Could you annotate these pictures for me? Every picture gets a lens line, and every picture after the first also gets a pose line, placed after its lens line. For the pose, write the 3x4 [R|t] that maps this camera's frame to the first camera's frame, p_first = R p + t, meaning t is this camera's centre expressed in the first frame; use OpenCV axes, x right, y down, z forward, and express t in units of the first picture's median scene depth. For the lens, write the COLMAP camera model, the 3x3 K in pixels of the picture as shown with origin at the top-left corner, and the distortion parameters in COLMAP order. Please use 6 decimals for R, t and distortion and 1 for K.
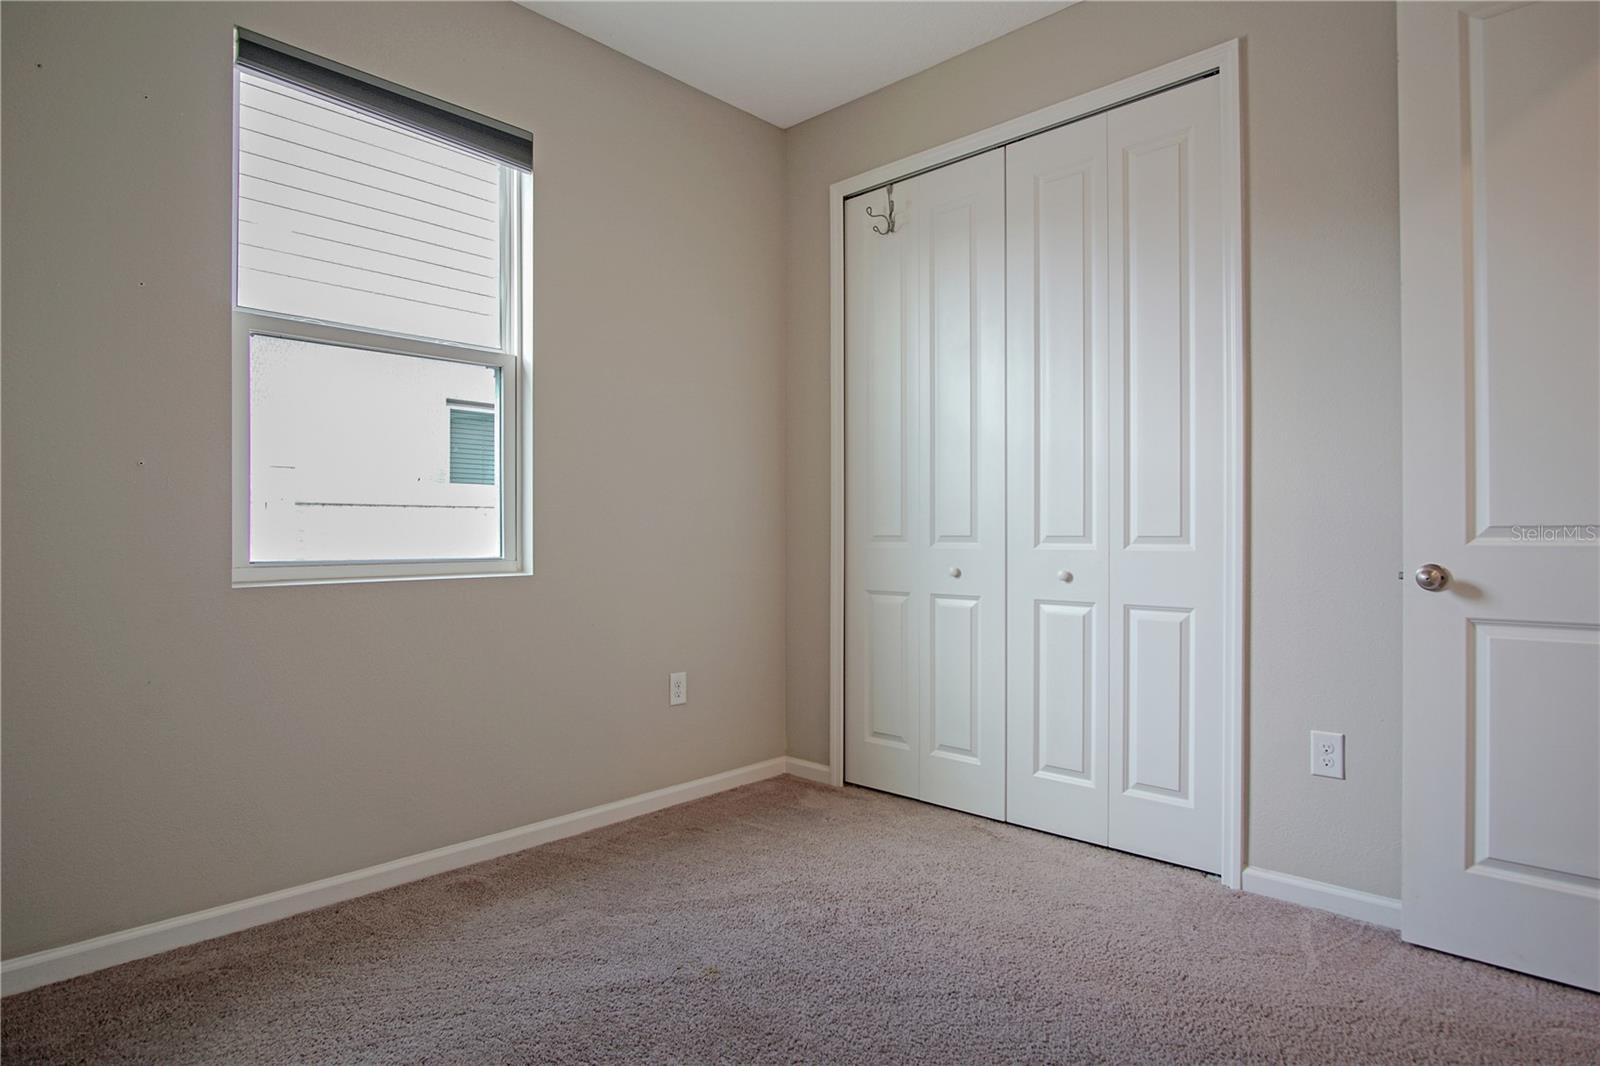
lens RADIAL K [[869.9, 0, 835.8], [0, 869.9, 526.0], [0, 0, 1]] dist [-0.015743, 0.003470]
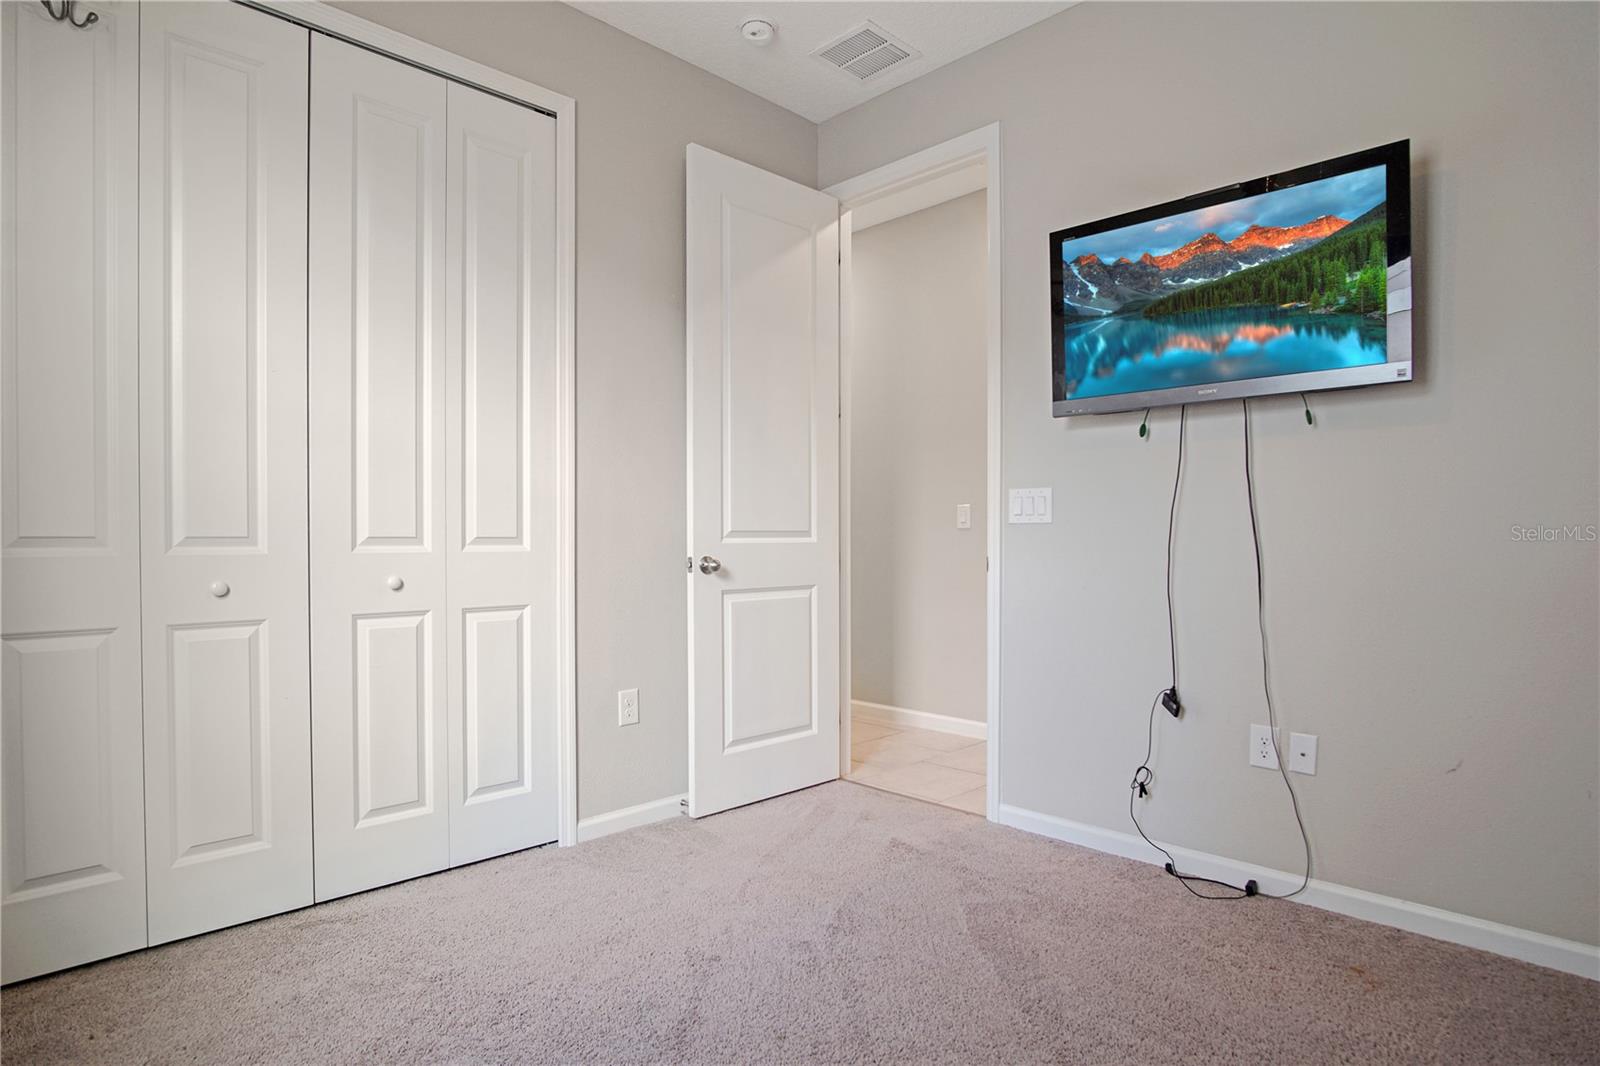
lens RADIAL K [[869.9, 0, 806.0], [0, 869.9, 542.9], [0, 0, 1]] dist [-0.015743, 0.003470]
pose [[0.063166, -0.007100, 0.997978, -0.625303], [-0.011248, 0.999906, 0.007825, 0.006268], [-0.997940, -0.011719, 0.063080, 0.586604]]
